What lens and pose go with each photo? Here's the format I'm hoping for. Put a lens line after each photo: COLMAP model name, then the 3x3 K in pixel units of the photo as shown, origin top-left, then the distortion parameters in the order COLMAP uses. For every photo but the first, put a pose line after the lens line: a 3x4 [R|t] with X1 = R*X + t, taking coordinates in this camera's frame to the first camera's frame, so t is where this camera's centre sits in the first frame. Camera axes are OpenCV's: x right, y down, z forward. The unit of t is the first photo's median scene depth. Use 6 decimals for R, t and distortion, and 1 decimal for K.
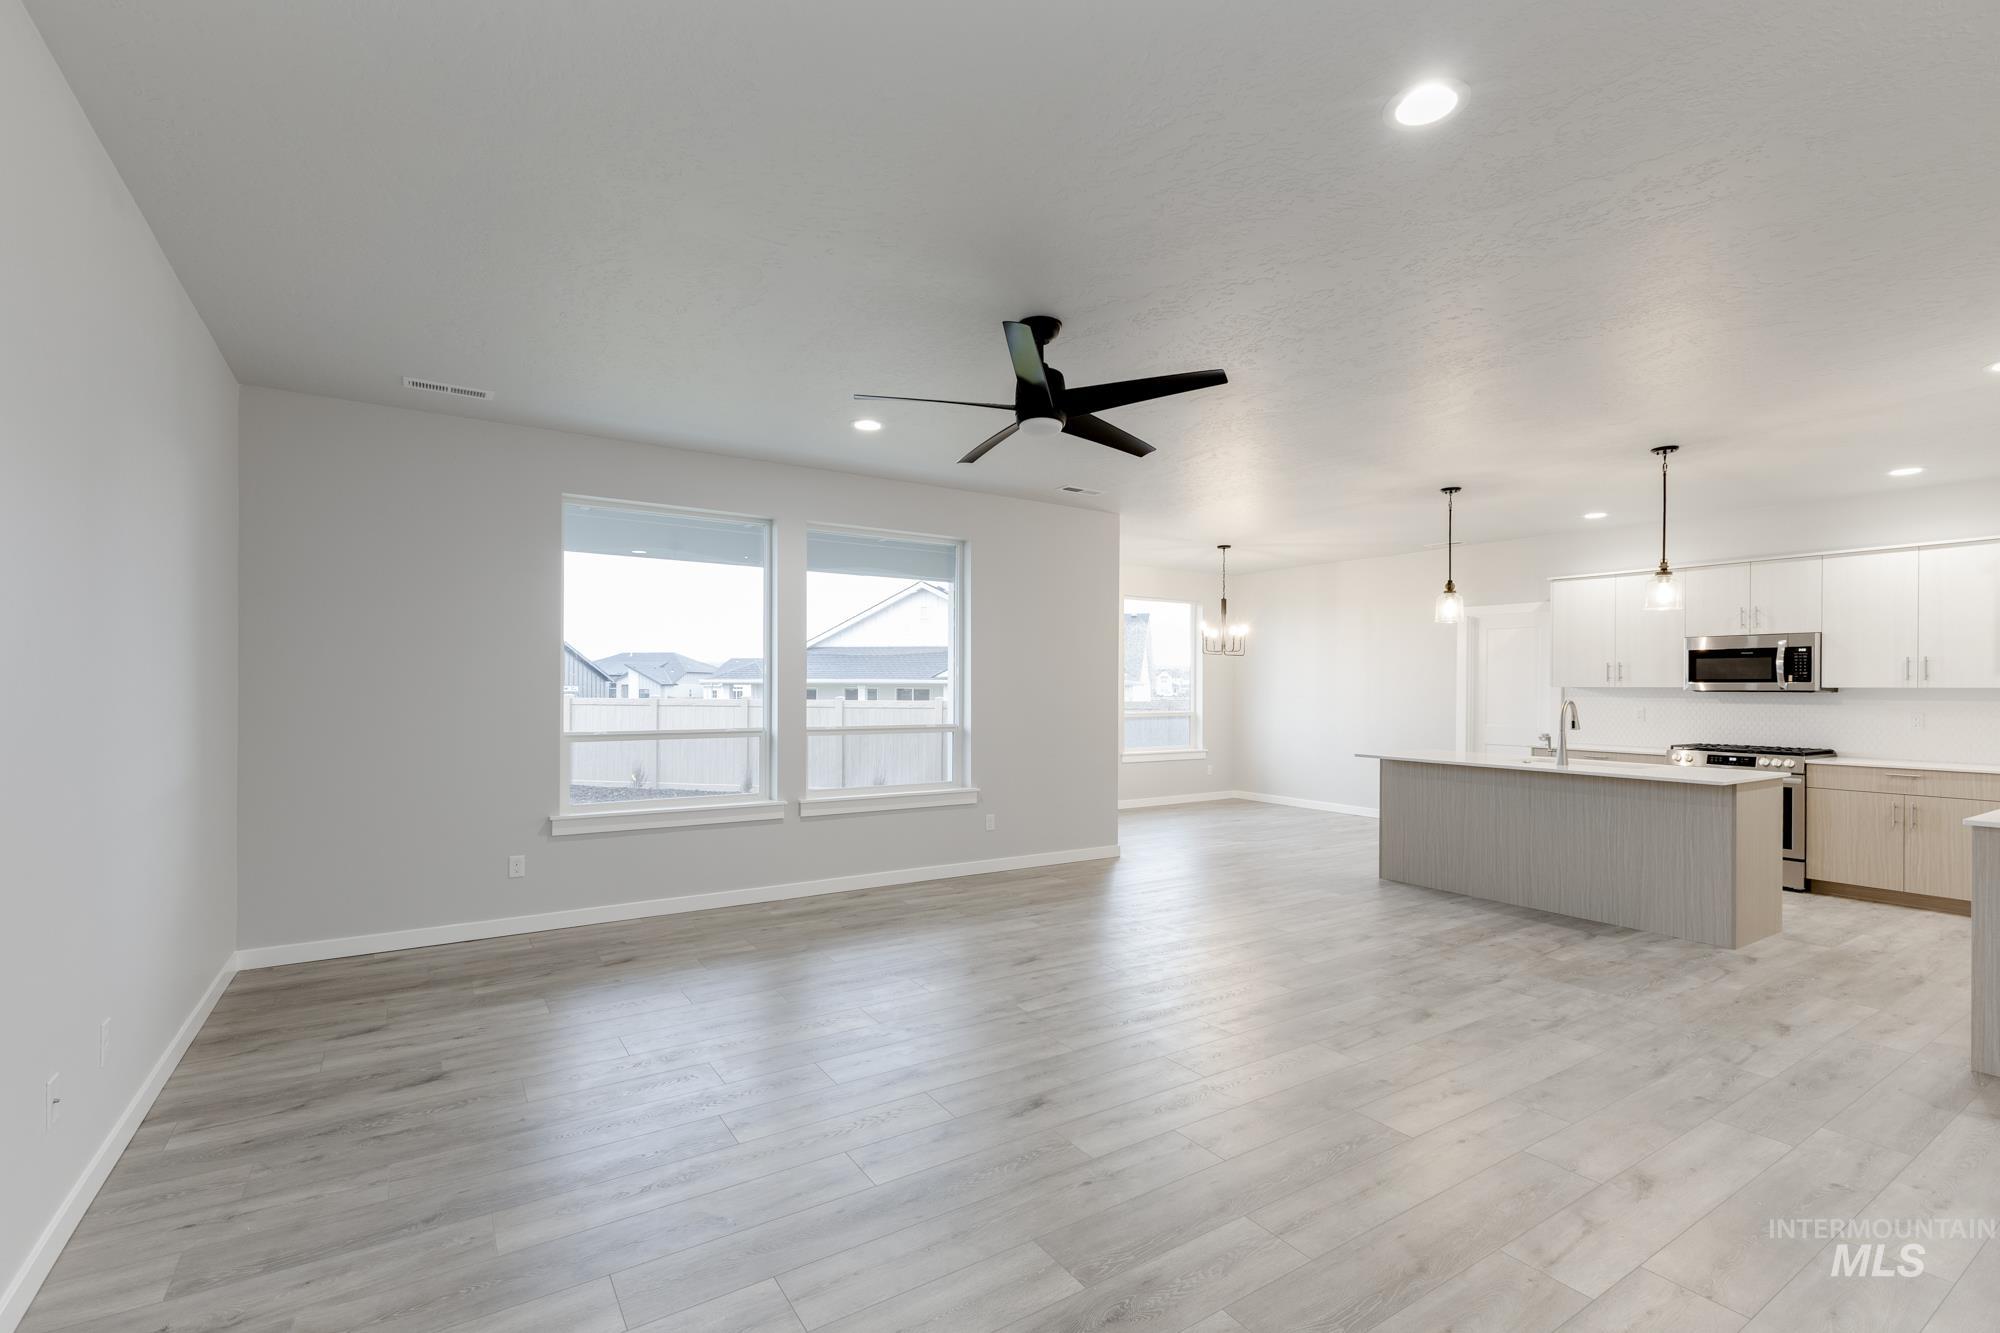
lens RADIAL K [[883.1, 0, 1018.4], [0, 883.1, 665.0], [0, 0, 1]] dist [0.015549, 0.000387]
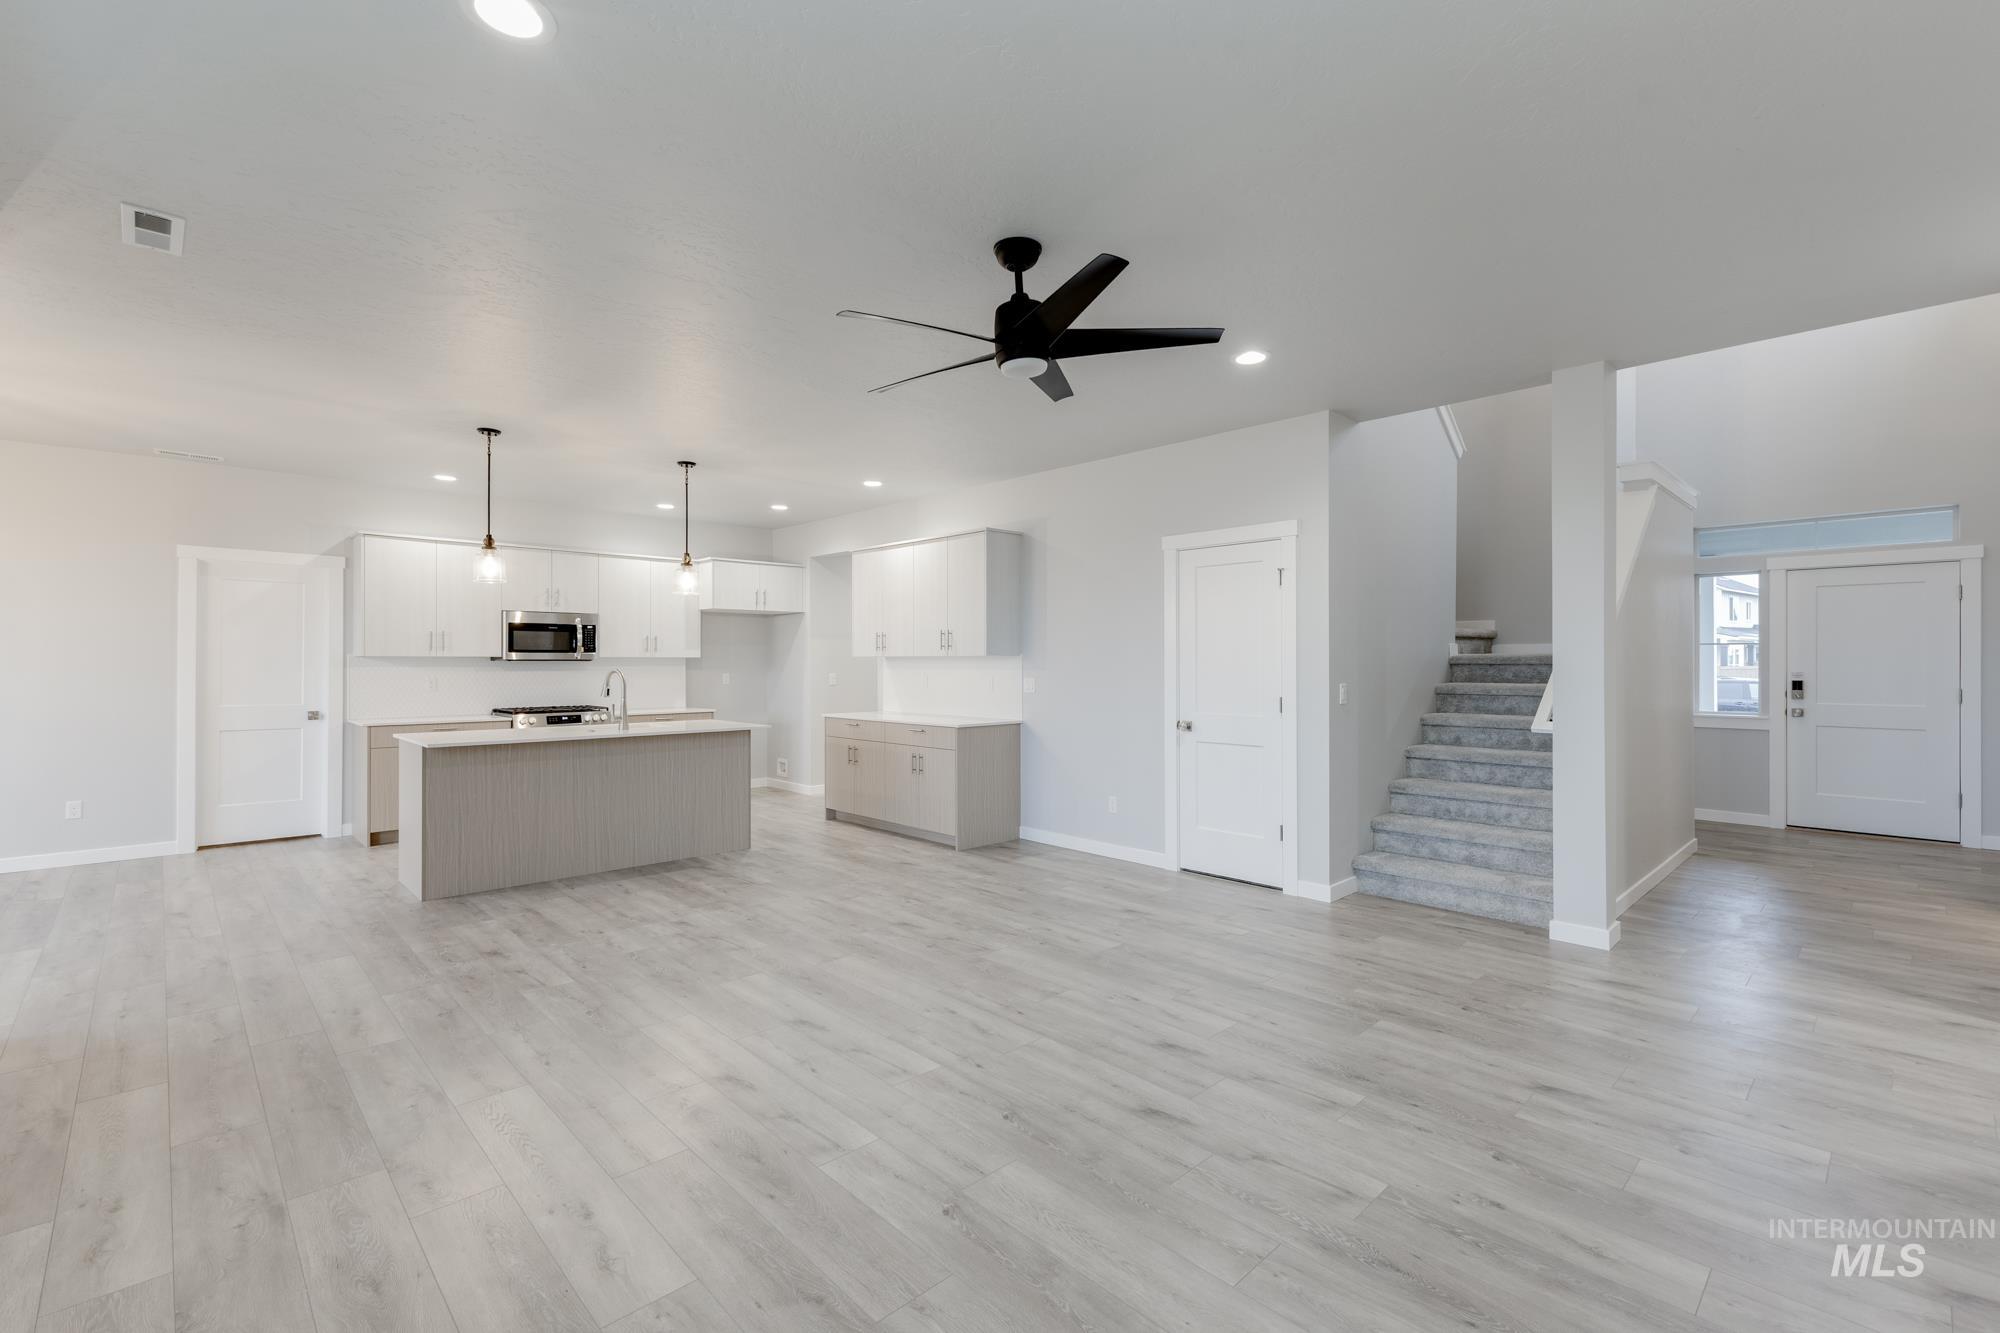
lens RADIAL K [[883.1, 0, 1018.4], [0, 883.1, 665.0], [0, 0, 1]] dist [0.015549, 0.000387]
pose [[-0.178503, -0.009114, 0.983897, -0.453779], [-0.028769, 0.999578, 0.004040, 0.013695], [-0.983519, -0.027585, -0.178690, 0.625707]]
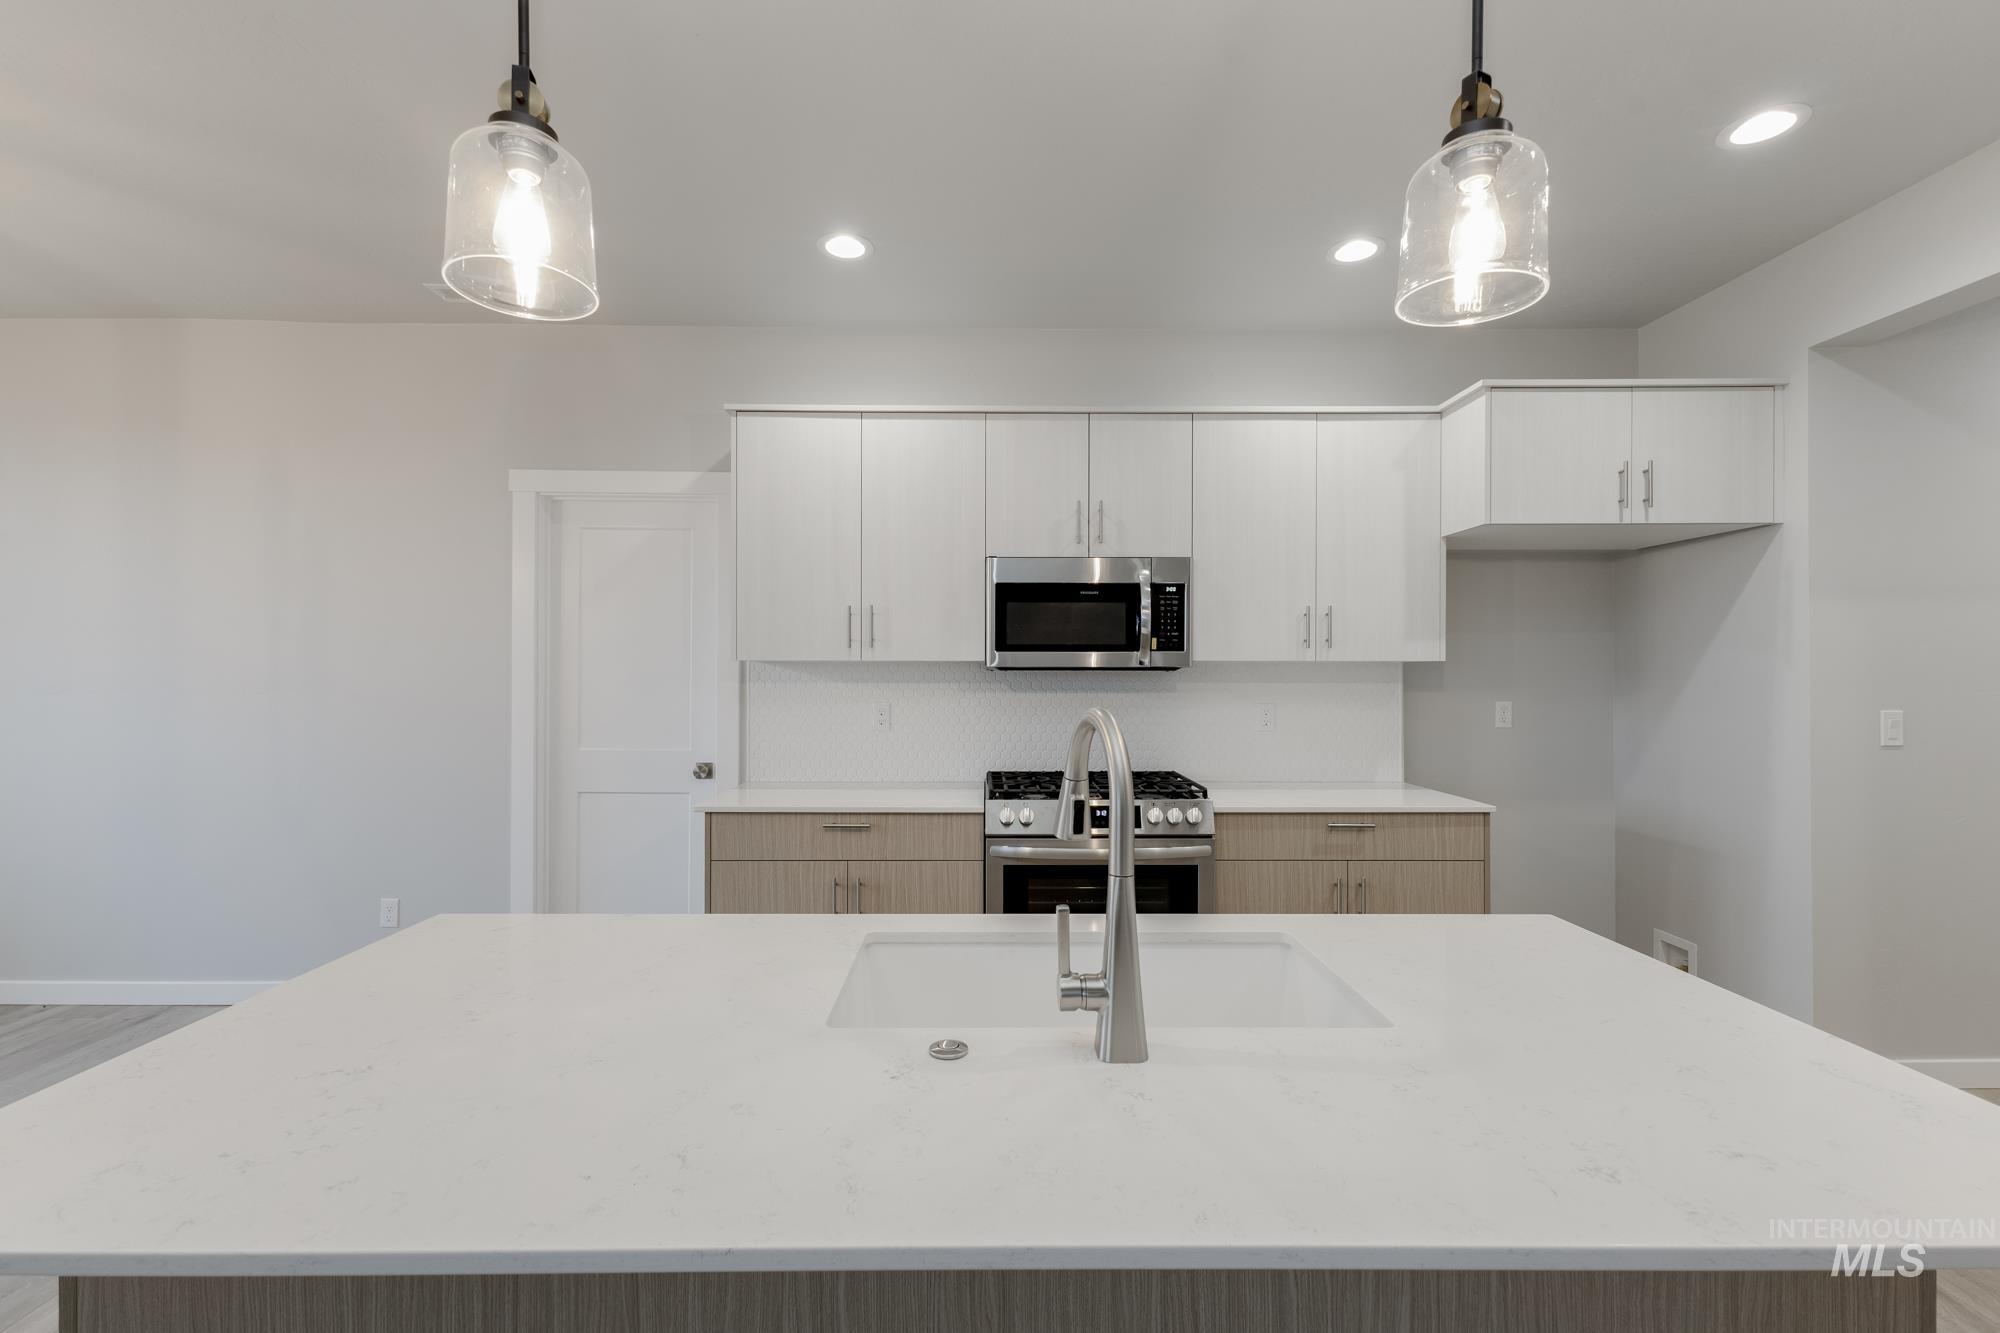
lens RADIAL K [[883.1, 0, 1018.4], [0, 883.1, 665.0], [0, 0, 1]] dist [0.015549, 0.000387]
pose [[0.566447, -0.007048, 0.824068, 0.392617], [-0.020871, 0.999520, 0.022895, 0.017237], [-0.823834, -0.030168, 0.566028, 0.773854]]
